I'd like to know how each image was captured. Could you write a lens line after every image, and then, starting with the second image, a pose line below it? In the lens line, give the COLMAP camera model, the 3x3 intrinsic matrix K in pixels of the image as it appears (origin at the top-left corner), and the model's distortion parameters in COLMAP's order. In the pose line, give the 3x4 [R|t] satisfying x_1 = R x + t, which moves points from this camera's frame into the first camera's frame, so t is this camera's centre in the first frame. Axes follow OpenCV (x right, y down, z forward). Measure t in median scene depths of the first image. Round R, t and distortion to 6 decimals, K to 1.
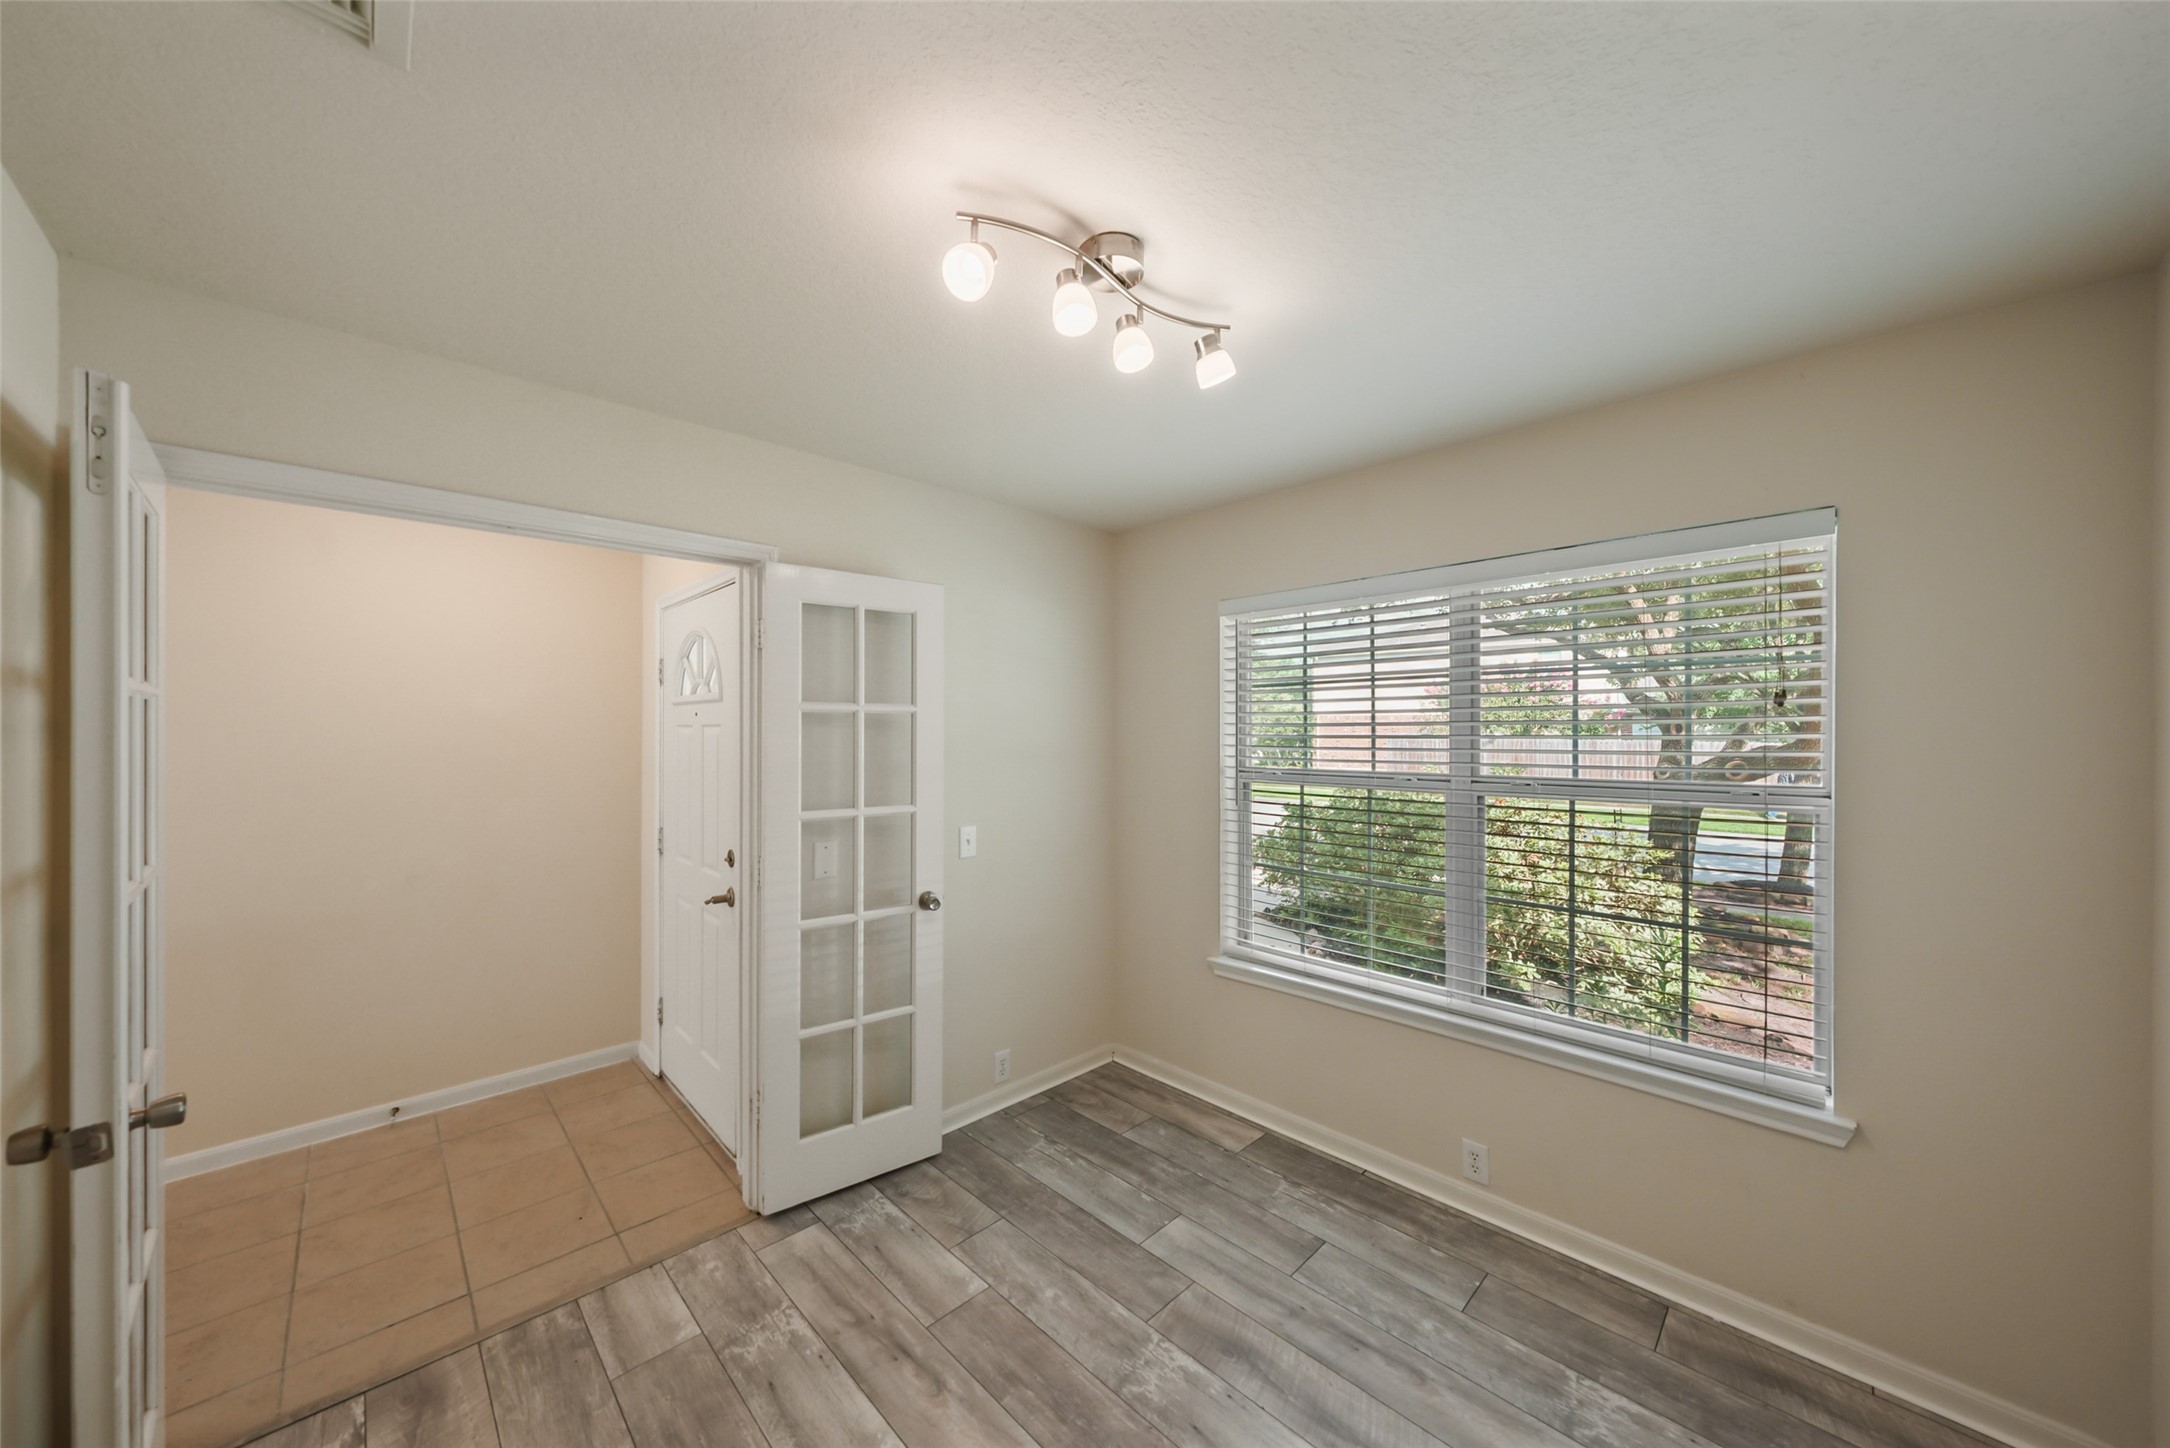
lens RADIAL K [[752.8, 0, 1087.8], [0, 752.8, 728.9], [0, 0, 1]] dist [-0.002742, 0.000034]
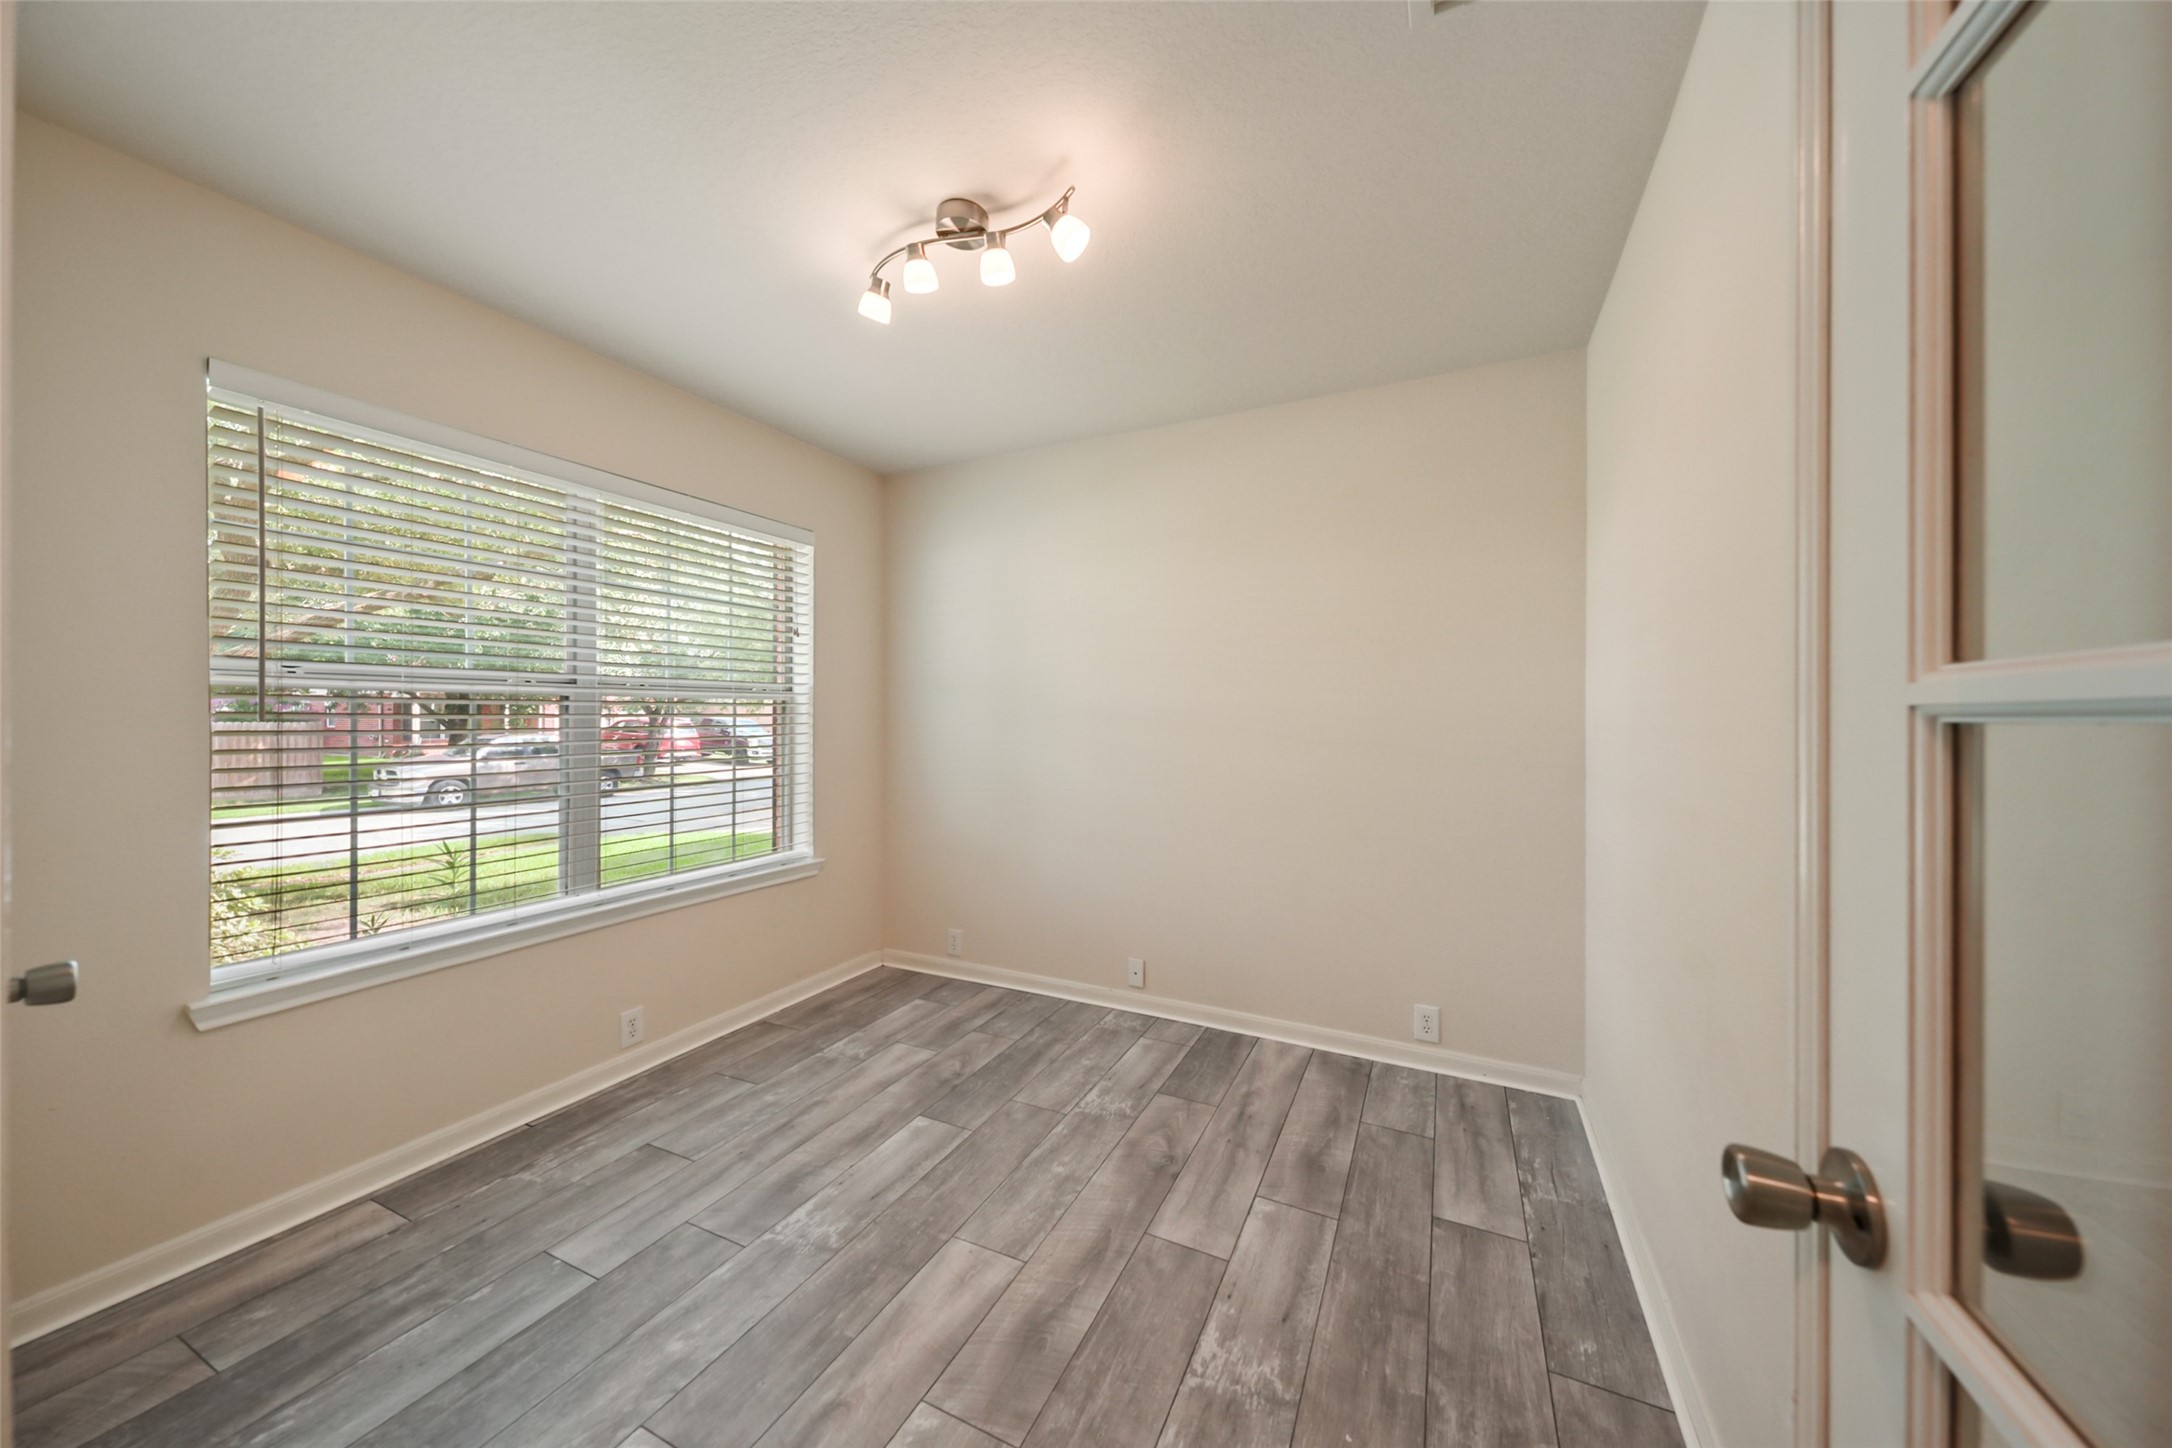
lens RADIAL K [[753.5, 0, 1086.7], [0, 753.5, 718.7], [0, 0, 1]] dist [-0.002742, 0.000034]
pose [[-0.339706, -0.001594, 0.940530, -0.875168], [0.000214, 0.999998, 0.001772, 0.144871], [-0.940532, 0.000803, -0.339705, 0.880700]]
